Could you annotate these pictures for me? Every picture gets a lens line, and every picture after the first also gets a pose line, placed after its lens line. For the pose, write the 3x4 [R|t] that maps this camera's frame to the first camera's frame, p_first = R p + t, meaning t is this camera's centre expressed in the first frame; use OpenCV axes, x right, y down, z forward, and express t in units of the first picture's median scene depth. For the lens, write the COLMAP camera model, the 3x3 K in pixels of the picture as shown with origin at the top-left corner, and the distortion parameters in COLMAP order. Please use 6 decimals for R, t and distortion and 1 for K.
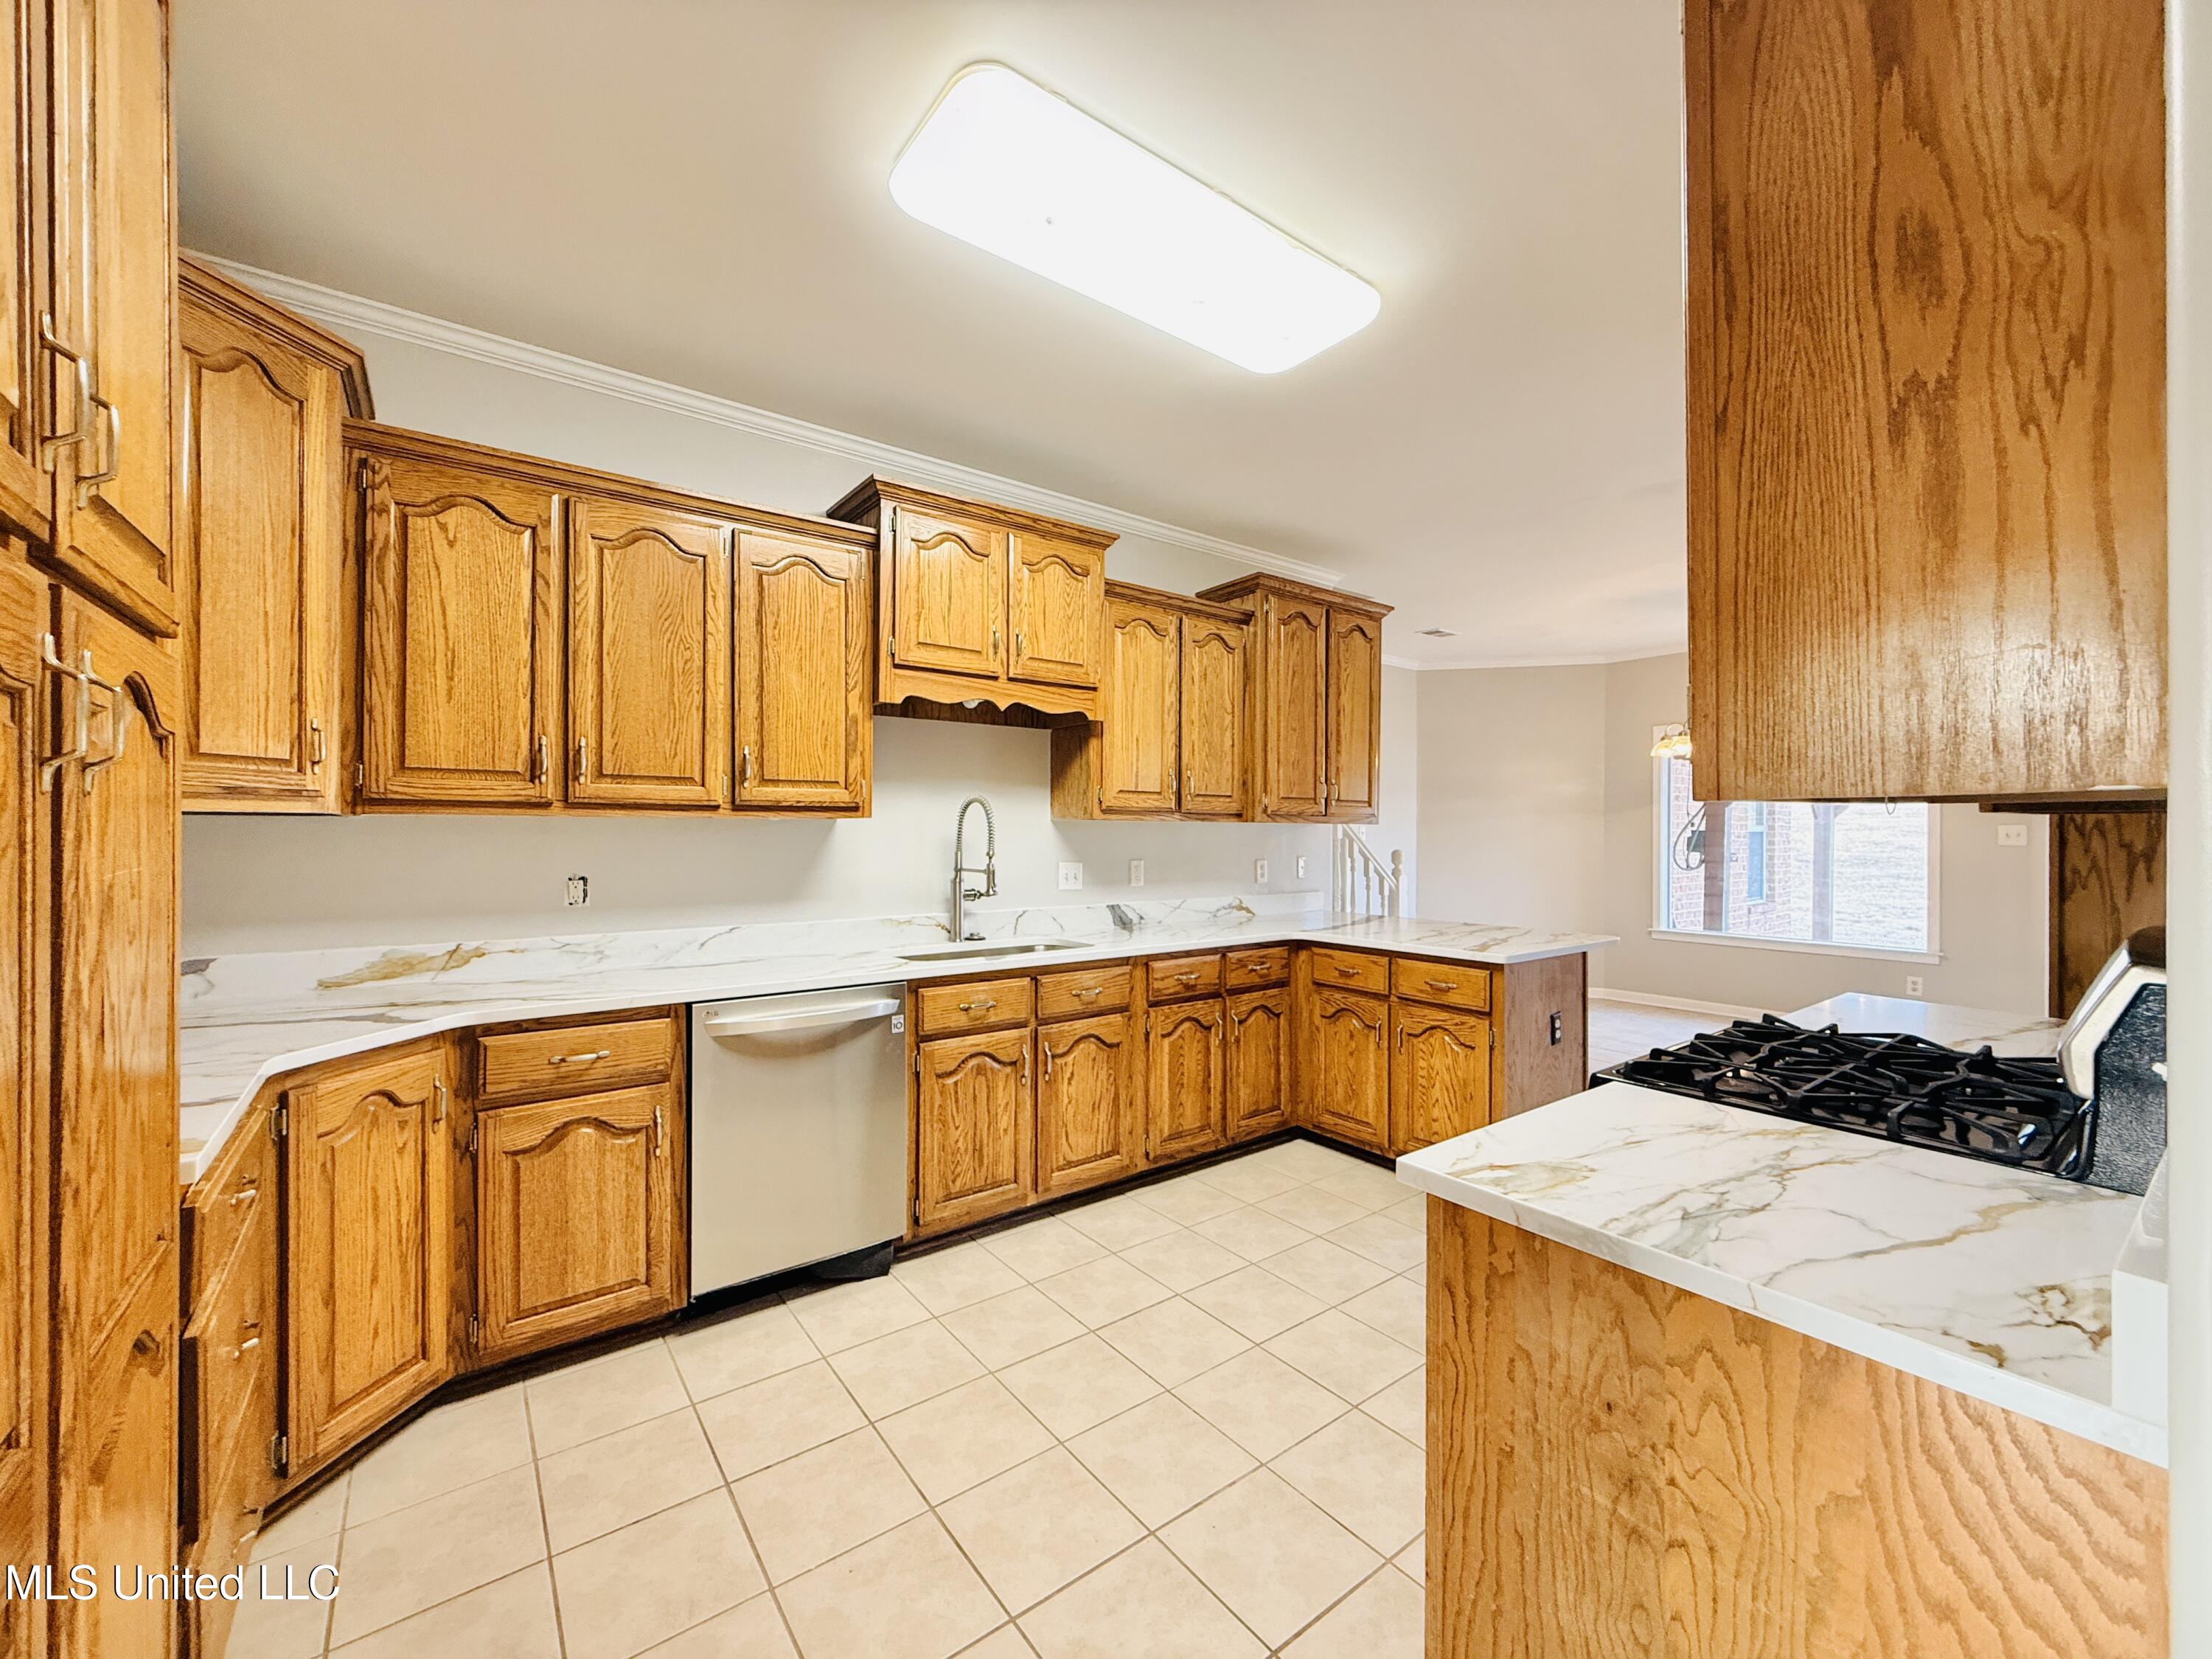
lens RADIAL K [[881.4, 0, 1105.7], [0, 881.4, 827.8], [0, 0, 1]] dist [-0.001102, 0.000527]
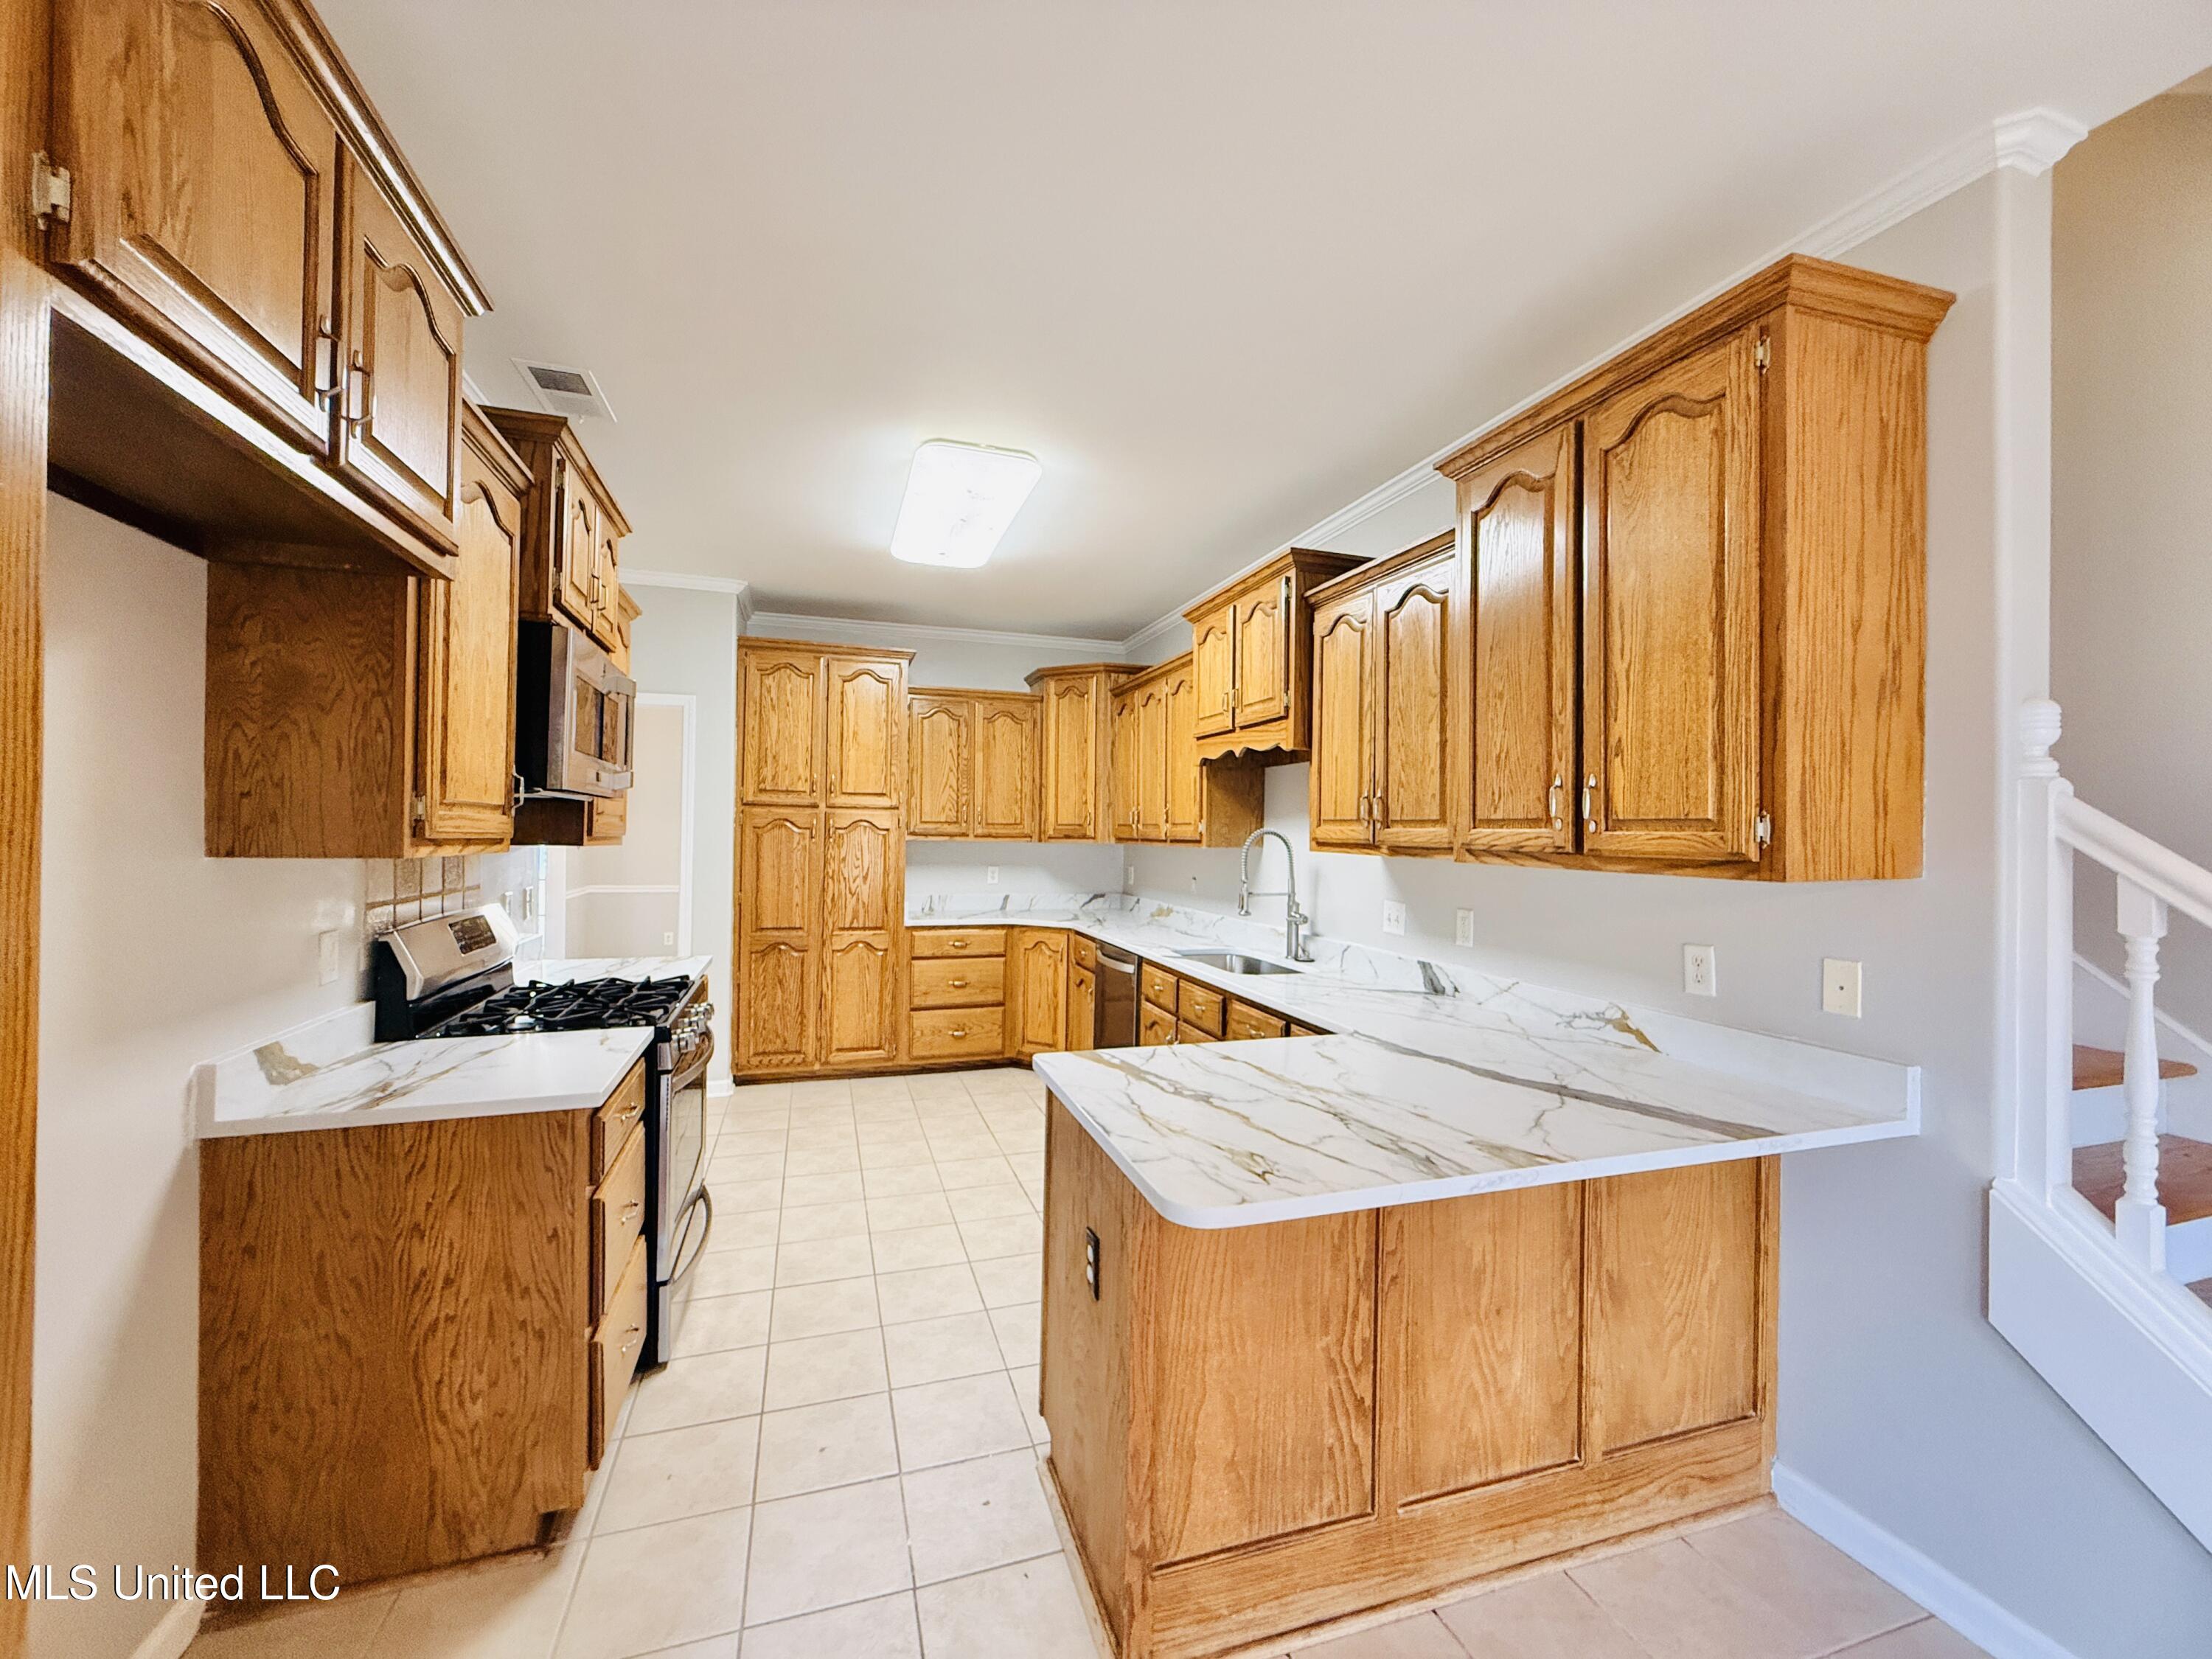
lens RADIAL K [[881.4, 0, 1103.2], [0, 881.4, 827.6], [0, 0, 1]] dist [-0.001102, 0.000527]
pose [[-0.323422, -0.010738, -0.946194, 0.987135], [-0.010939, 0.999911, -0.007609, -0.027055], [0.946192, 0.007889, -0.323511, 1.147815]]
